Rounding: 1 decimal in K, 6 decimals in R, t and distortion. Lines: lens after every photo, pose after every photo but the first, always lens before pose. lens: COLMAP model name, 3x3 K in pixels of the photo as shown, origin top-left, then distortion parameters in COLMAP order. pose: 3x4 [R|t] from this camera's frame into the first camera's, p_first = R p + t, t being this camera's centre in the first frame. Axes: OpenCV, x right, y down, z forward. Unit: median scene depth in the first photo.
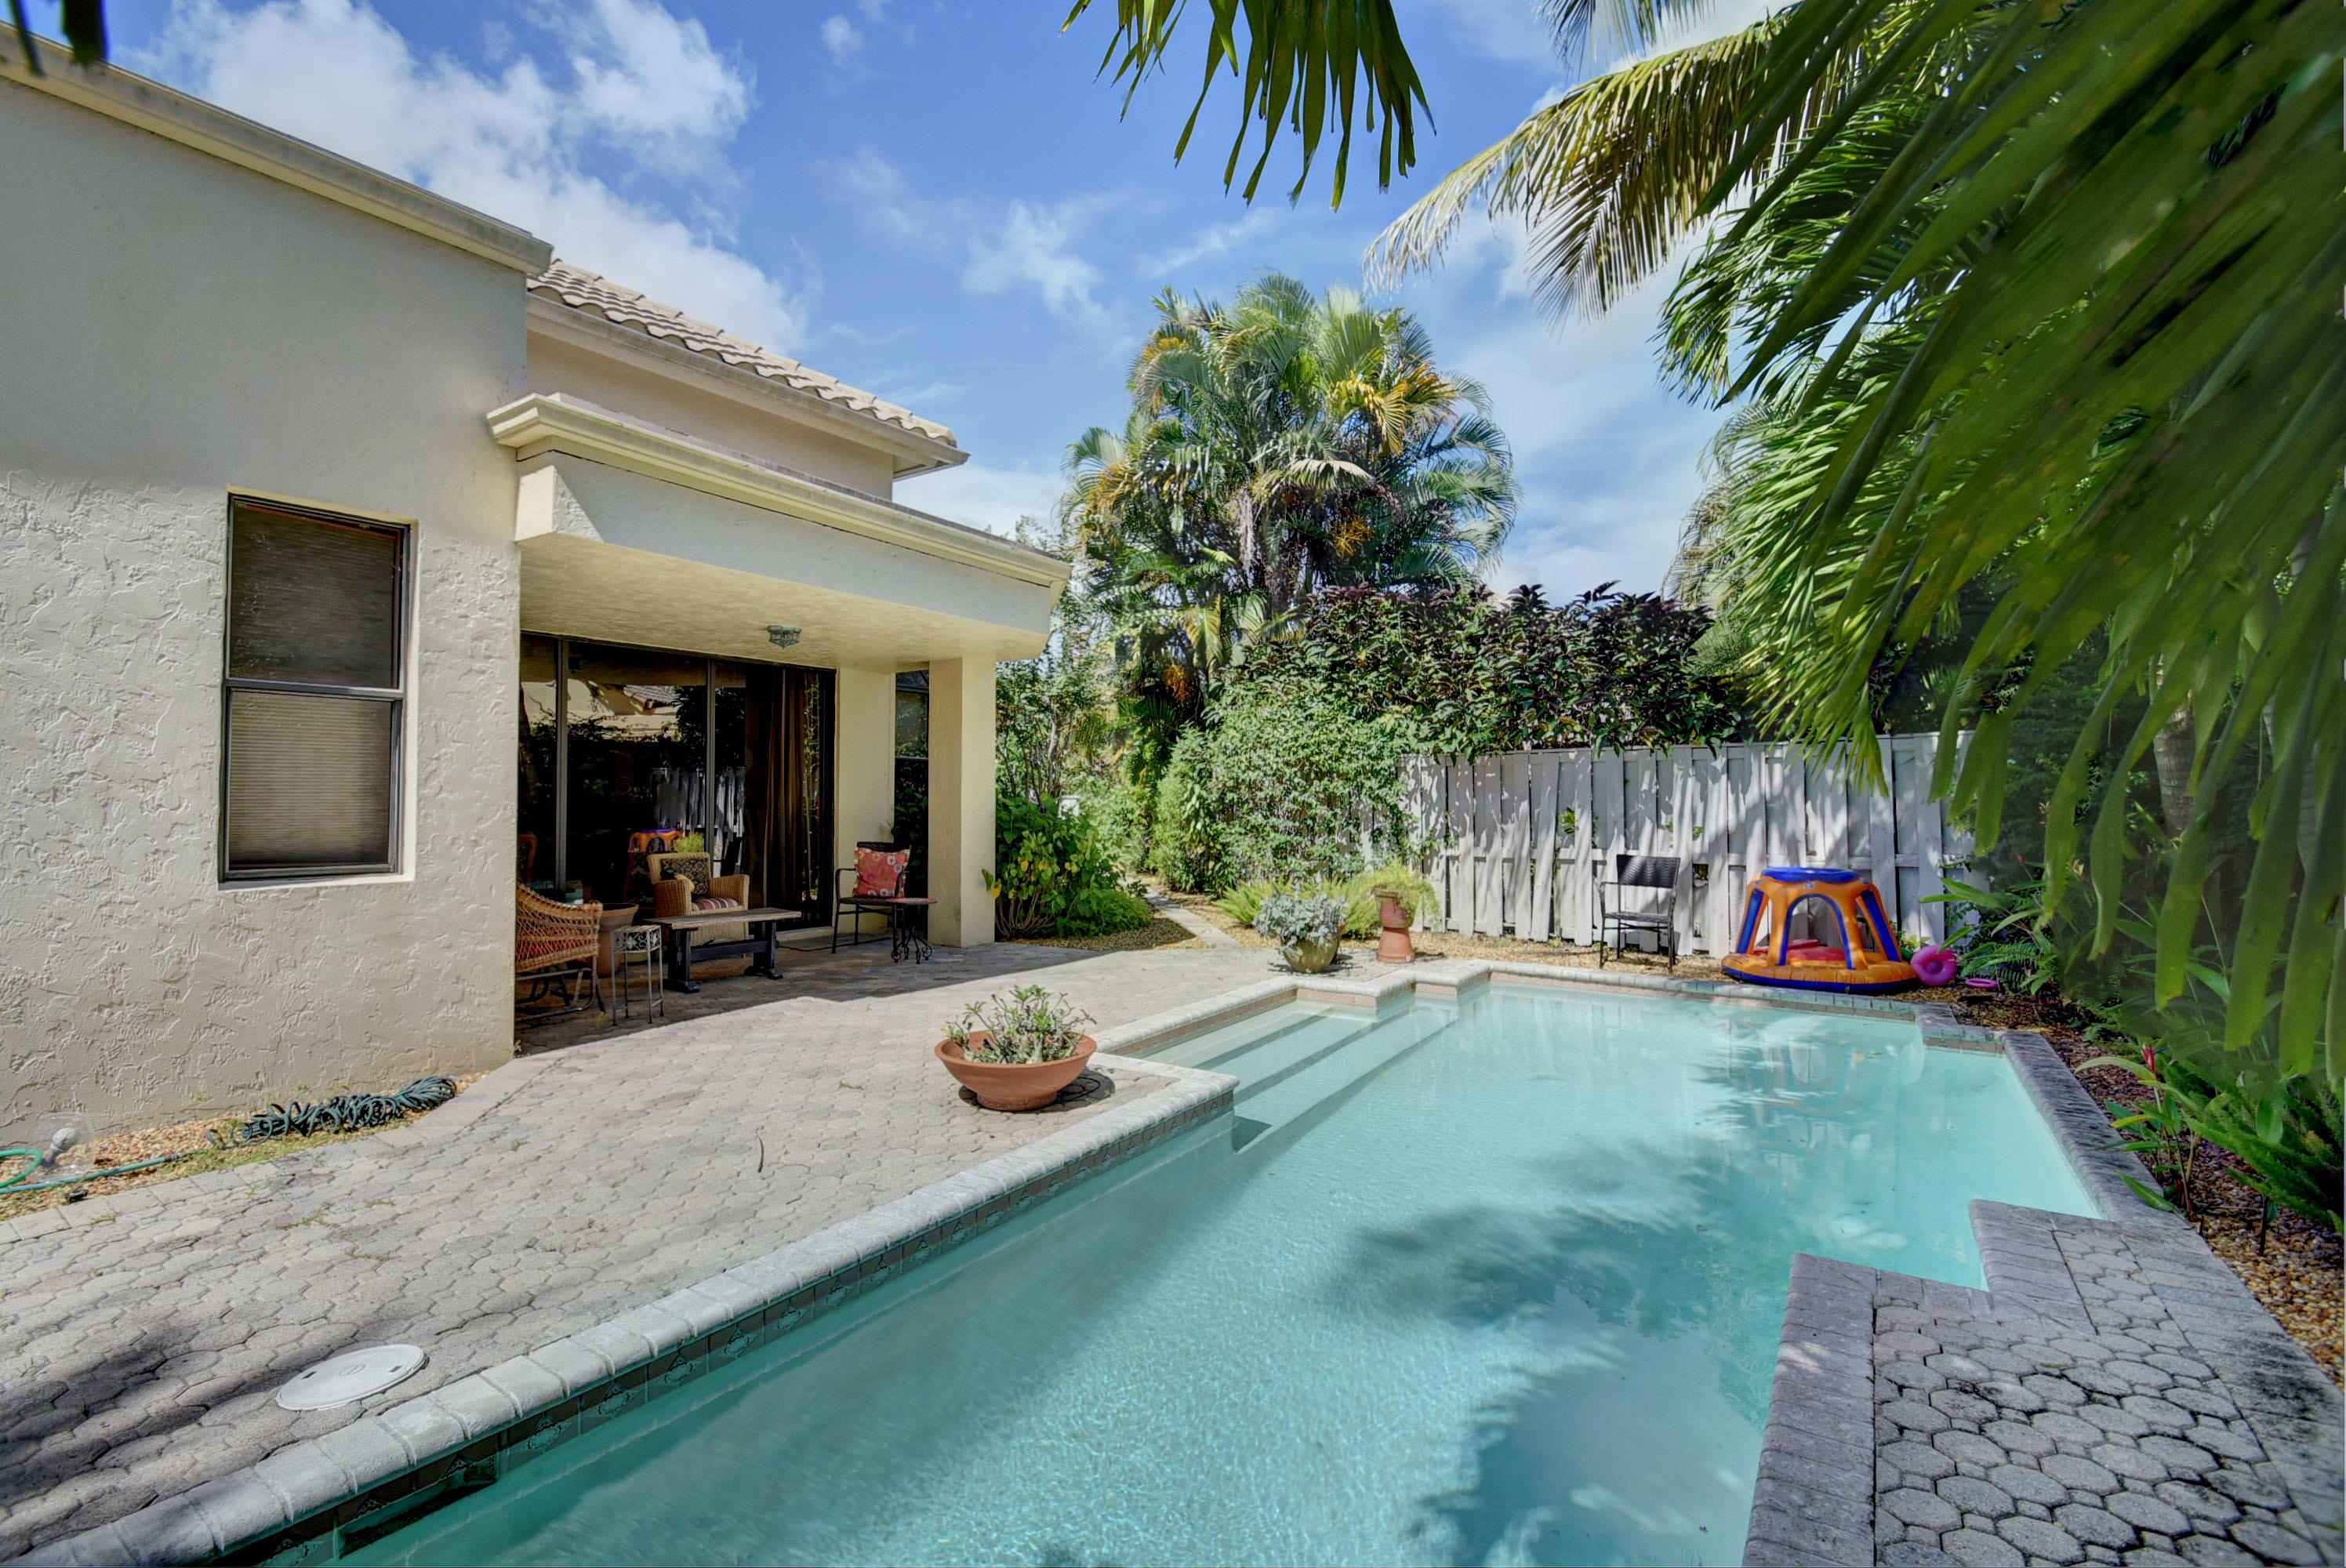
lens RADIAL K [[1021.2, 0, 1159.8], [0, 1021.2, 777.2], [0, 0, 1]] dist [0.006294, -0.011379]
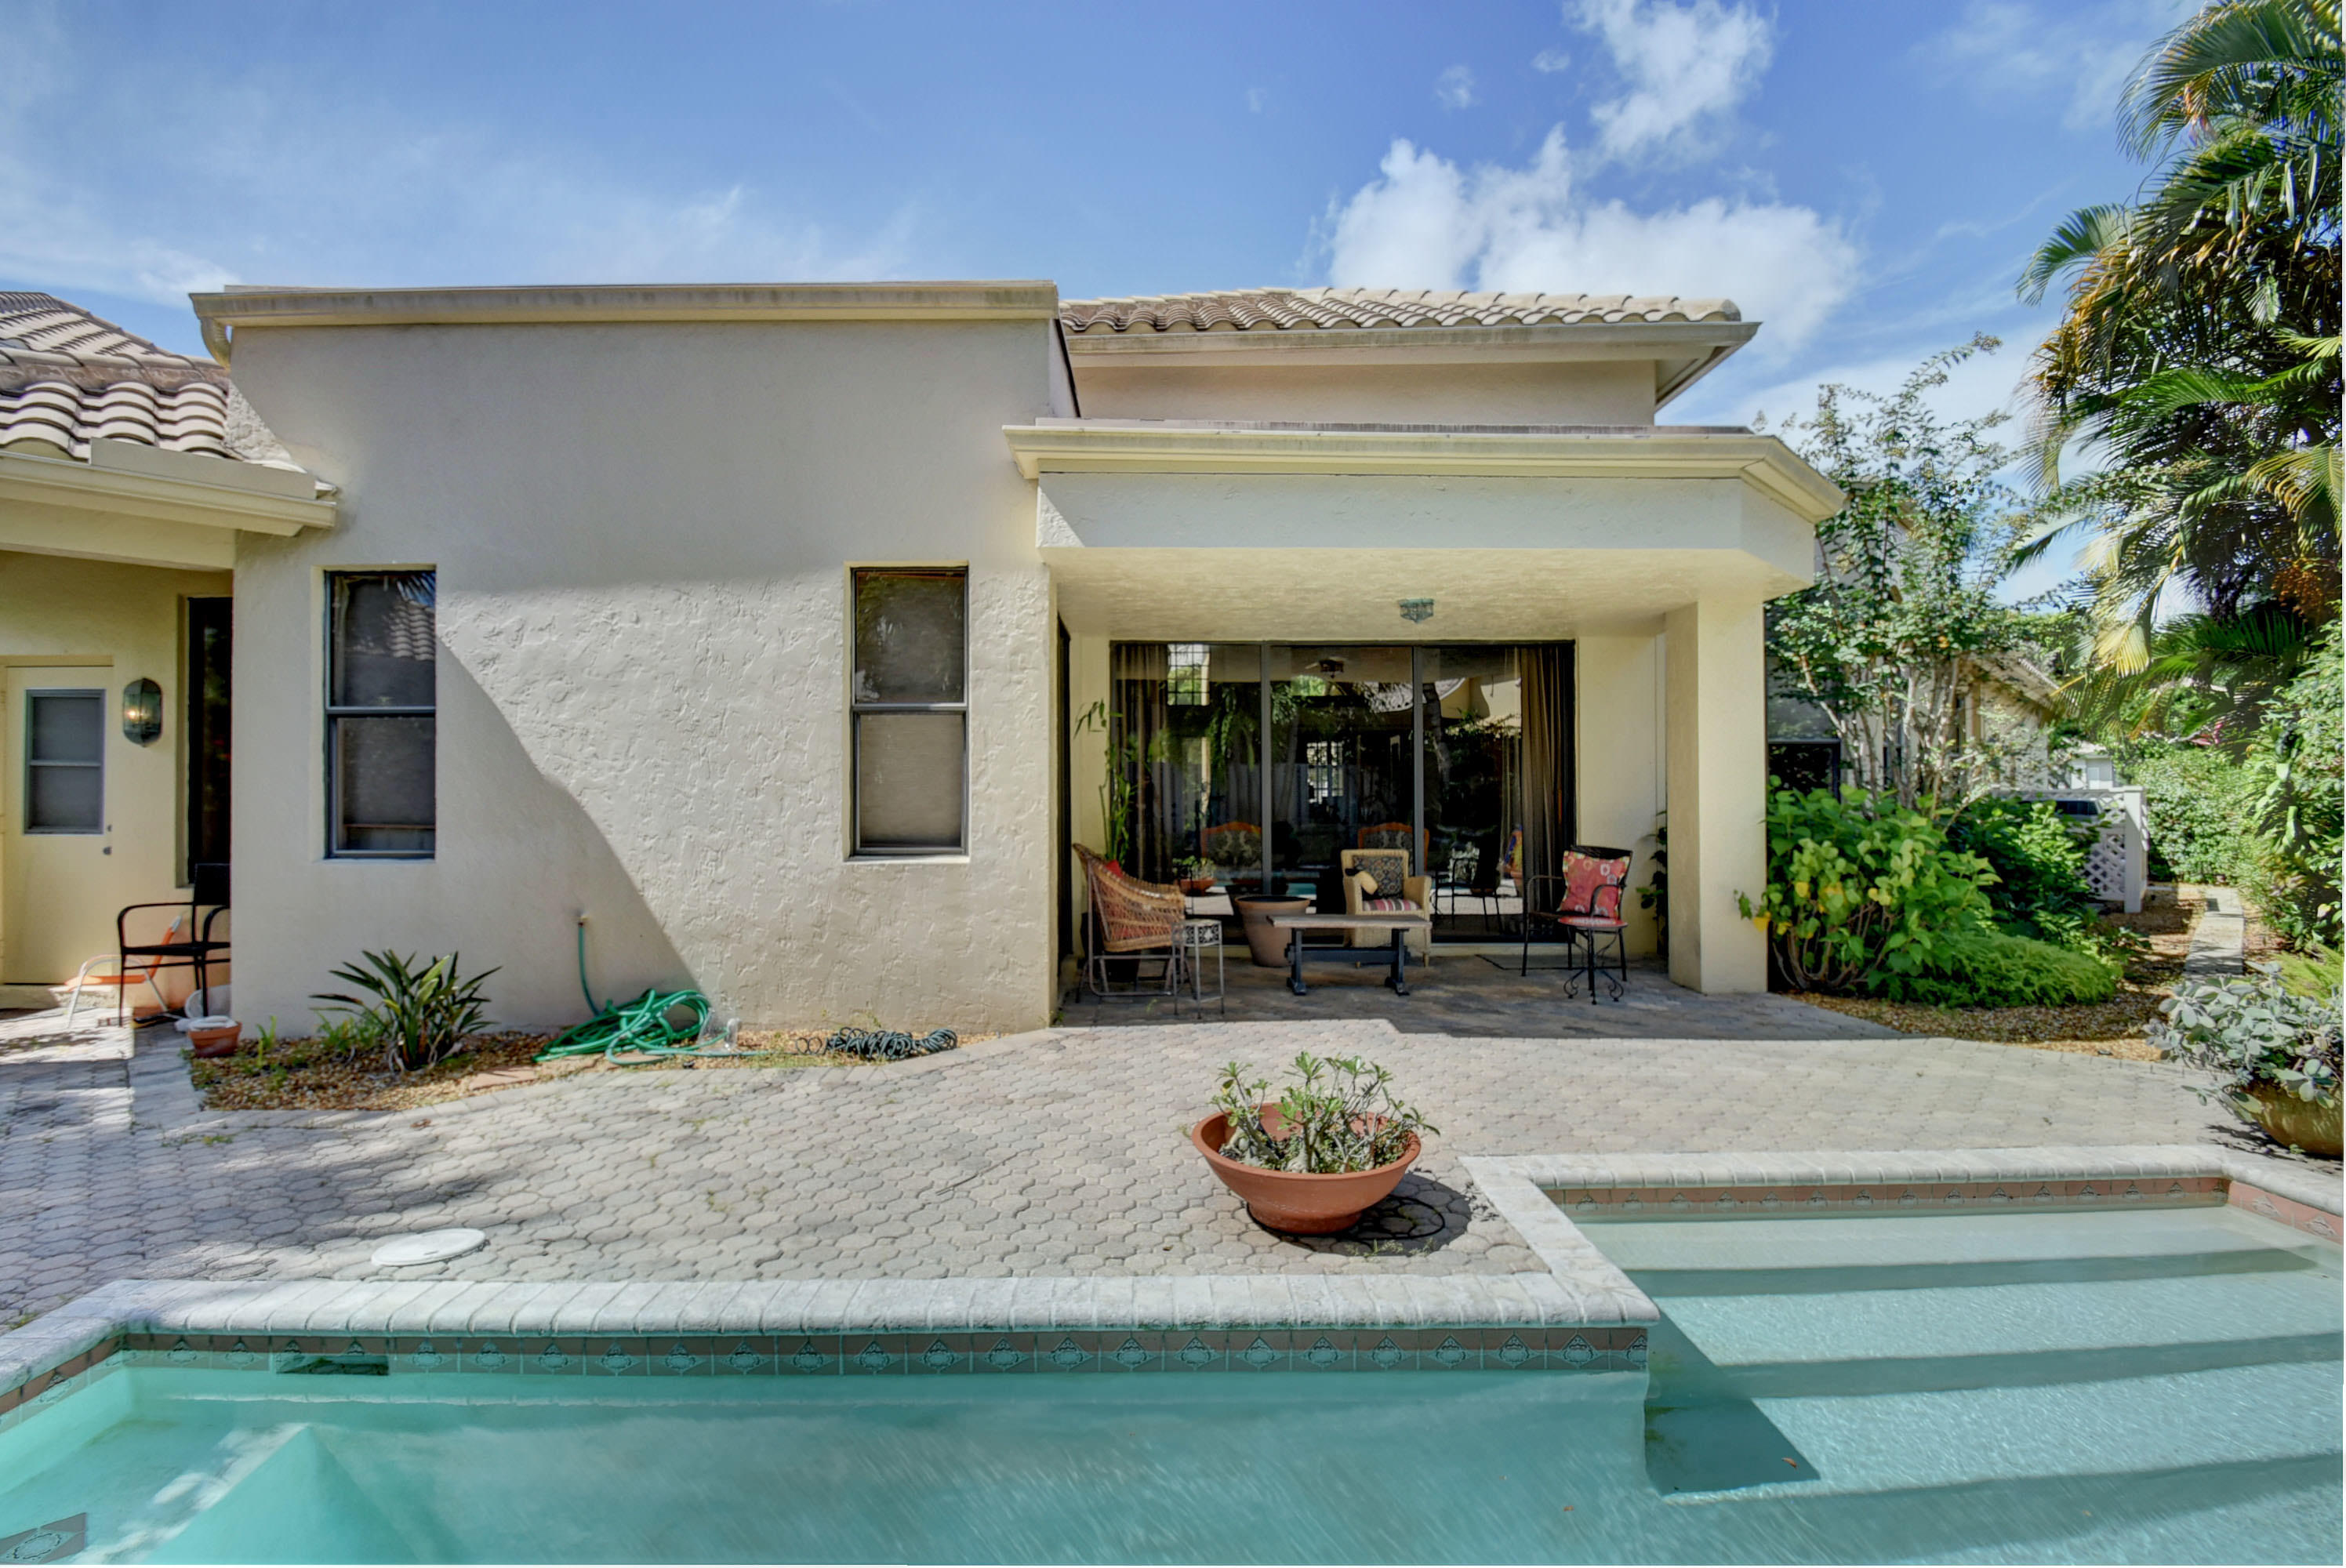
lens RADIAL K [[1026.1, 0, 1154.6], [0, 1026.1, 778.3], [0, 0, 1]] dist [0.014298, -0.017491]
pose [[0.571536, -0.018300, -0.820373, 0.379501], [0.021211, 0.999747, -0.007524, 0.016460], [0.820303, -0.013101, 0.571779, 0.492369]]
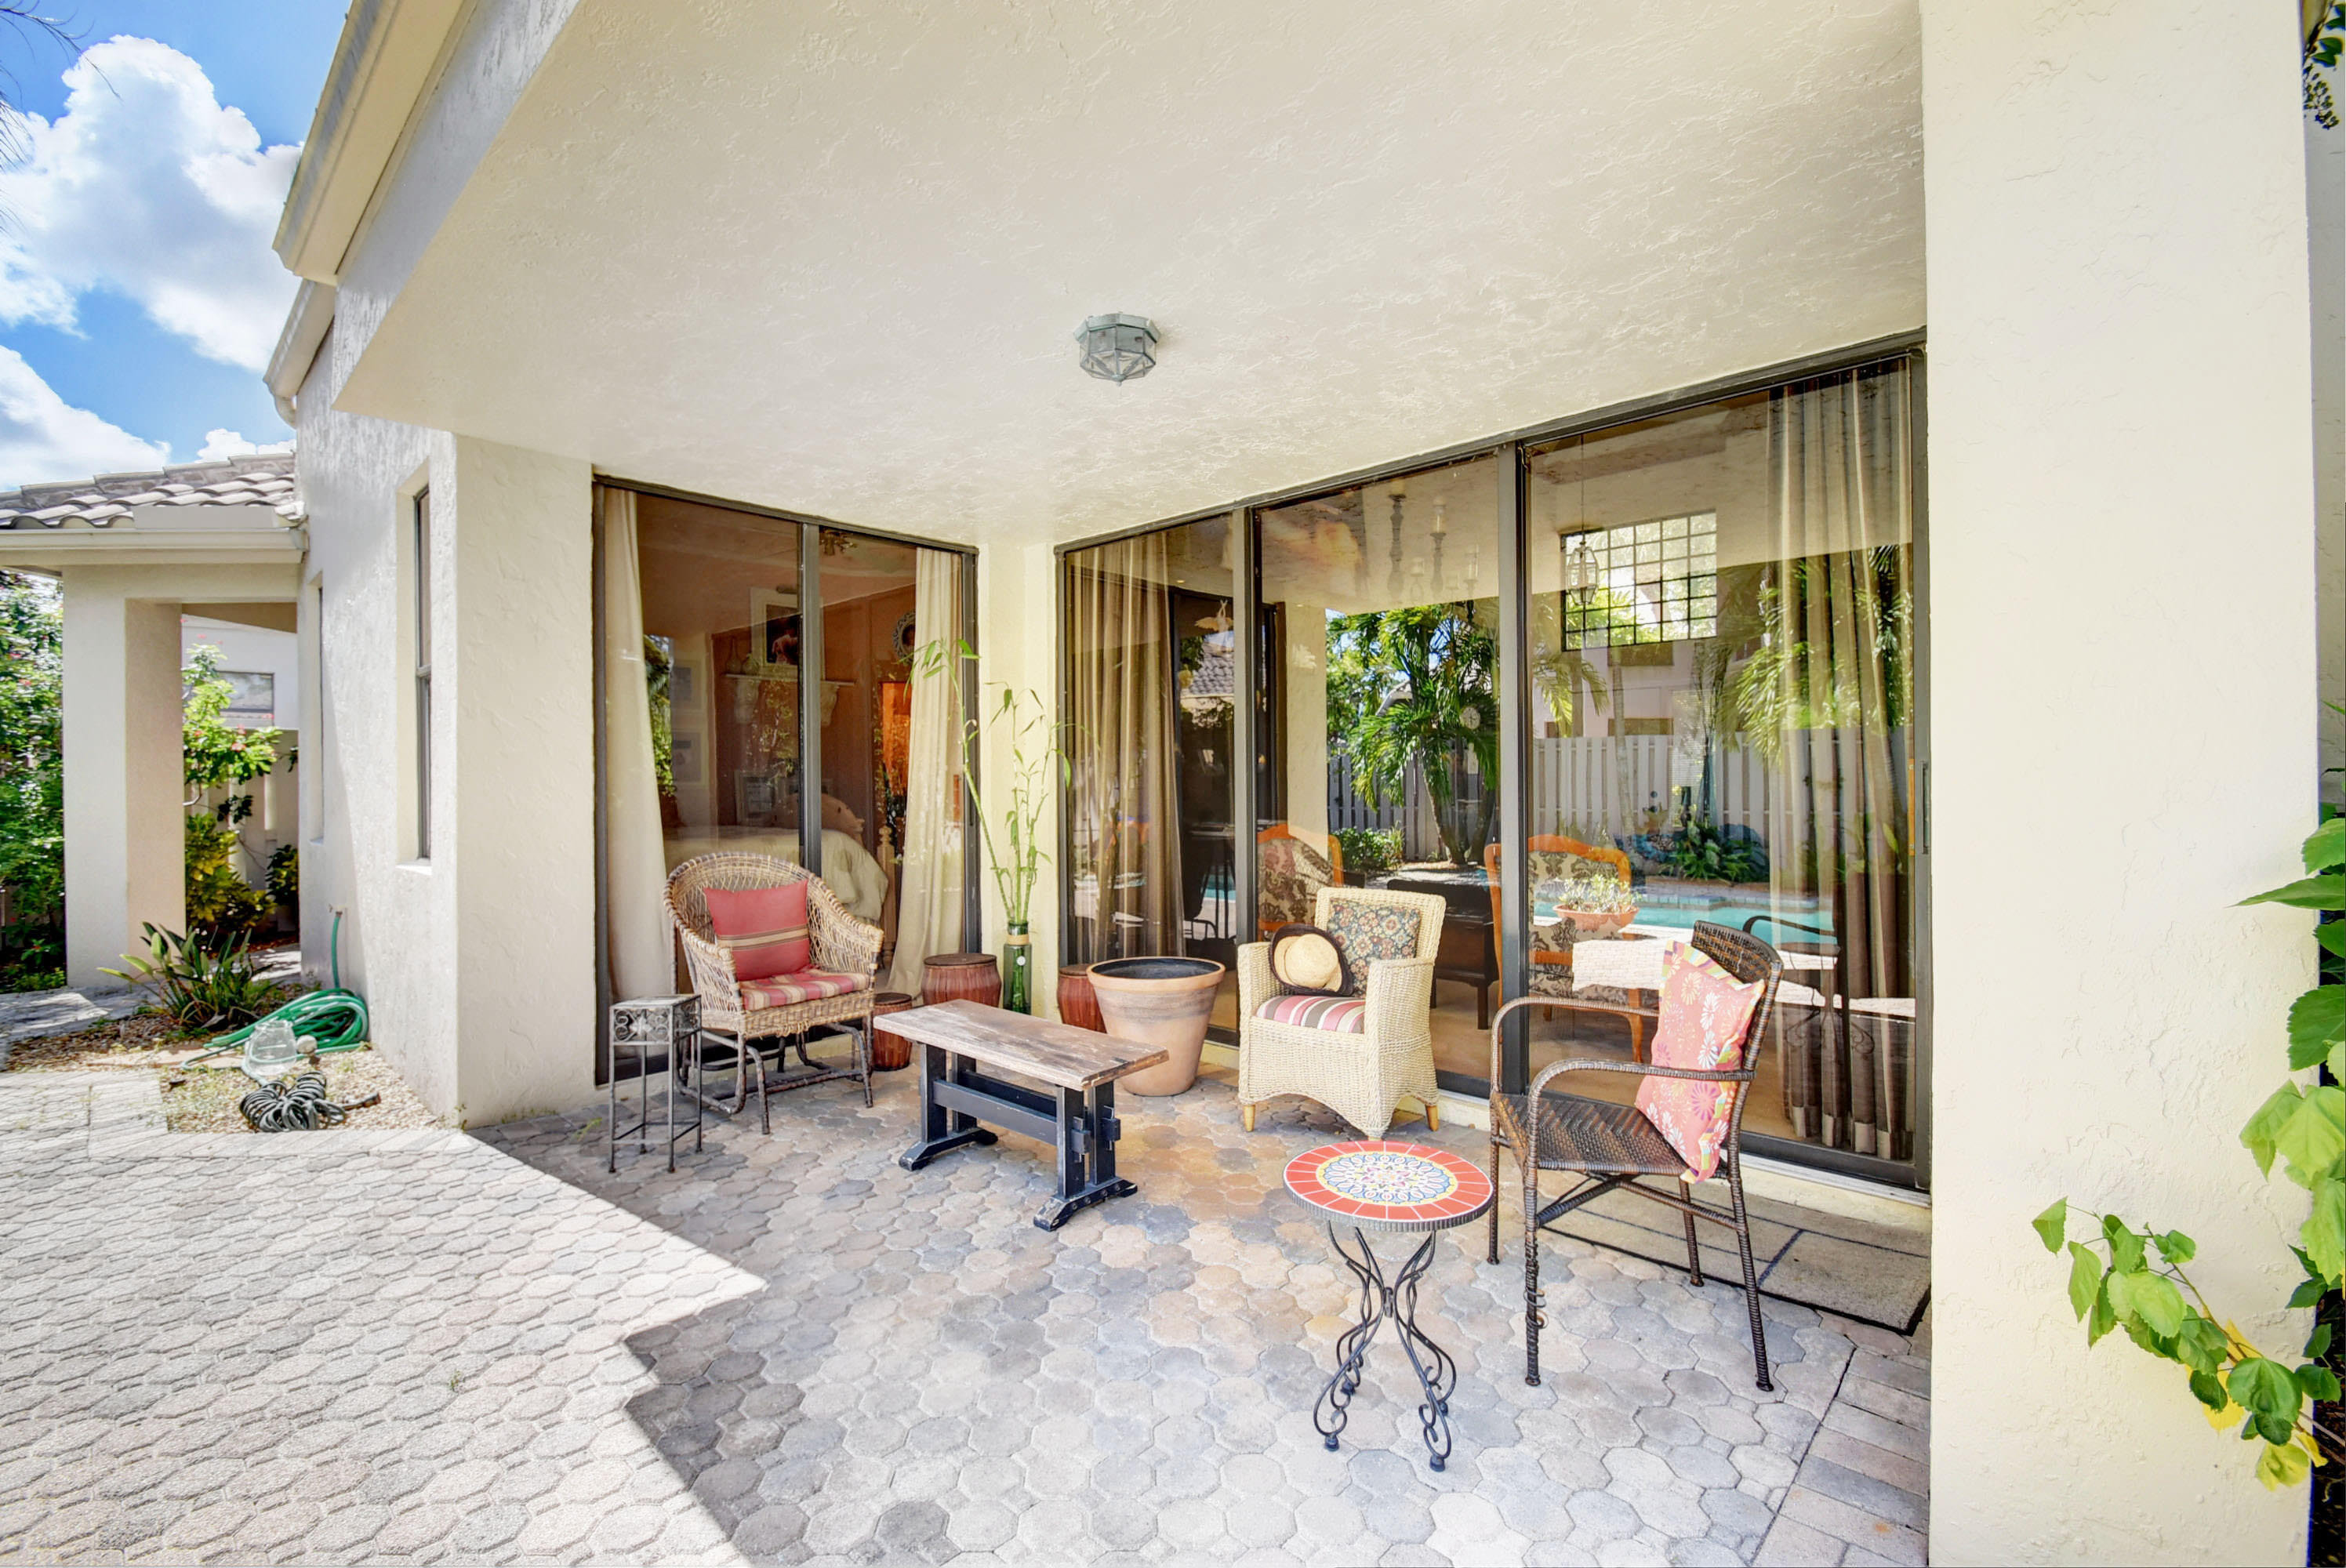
lens RADIAL K [[1026.1, 0, 1154.6], [0, 1026.1, 778.3], [0, 0, 1]] dist [0.014298, -0.017491]
pose [[-0.152410, -0.012402, -0.988240, 0.042740], [0.017963, 0.999721, -0.015317, 0.049929], [0.988154, -0.020086, -0.152145, 1.730449]]
